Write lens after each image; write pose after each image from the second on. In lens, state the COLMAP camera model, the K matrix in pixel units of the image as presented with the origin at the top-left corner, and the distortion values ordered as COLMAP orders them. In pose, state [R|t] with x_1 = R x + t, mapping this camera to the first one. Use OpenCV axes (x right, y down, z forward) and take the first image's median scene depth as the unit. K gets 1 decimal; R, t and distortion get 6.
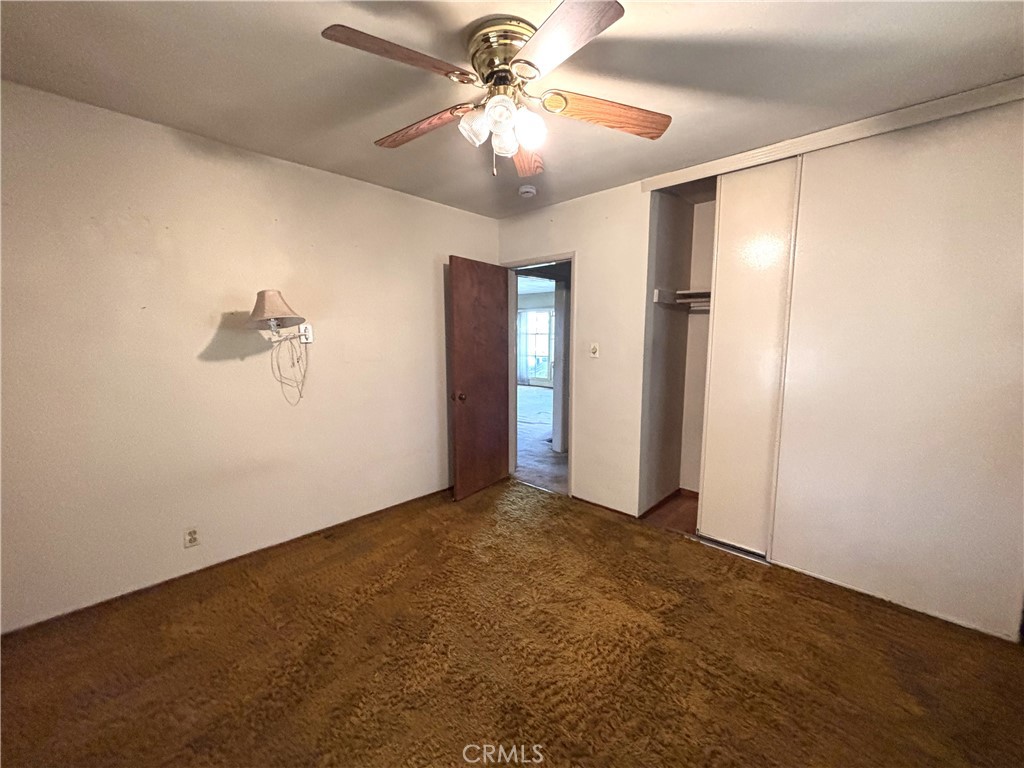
lens RADIAL K [[414.4, 0, 517.0], [0, 414.4, 384.0], [0, 0, 1]] dist [0.002725, 0.000141]
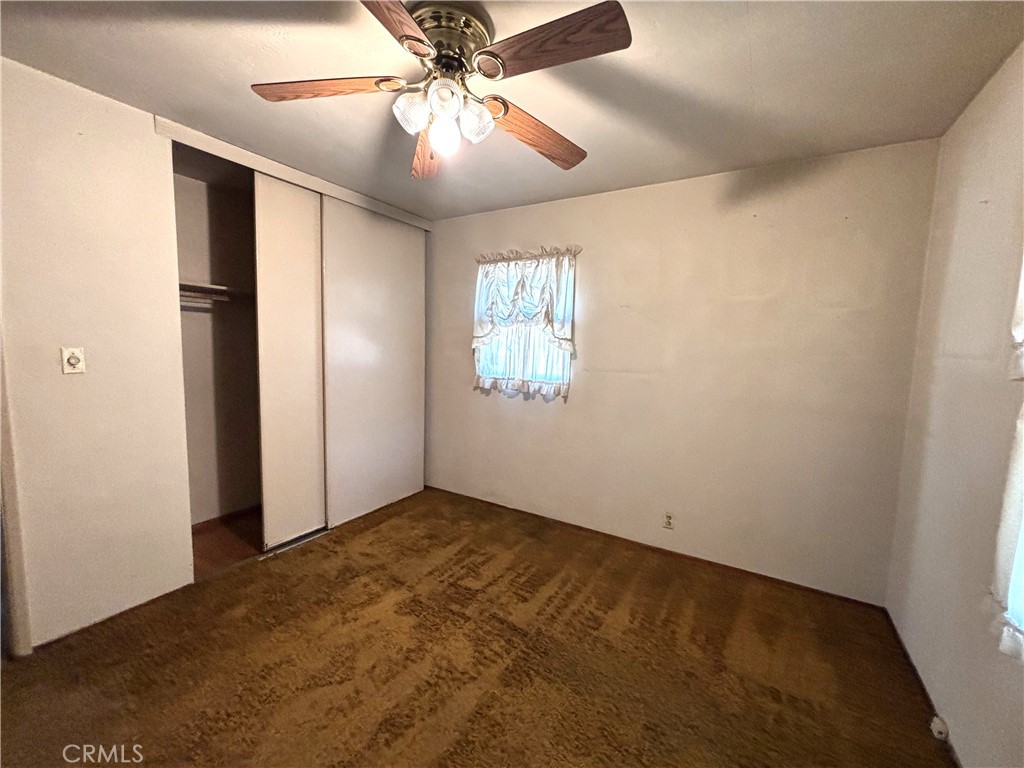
lens RADIAL K [[414.4, 0, 510.5], [0, 414.4, 385.6], [0, 0, 1]] dist [0.002725, 0.000141]
pose [[-0.204763, -0.103860, 0.973286, -0.610944], [0.094837, 0.987571, 0.125336, -0.077565], [-0.974206, 0.117968, -0.192368, 0.664231]]
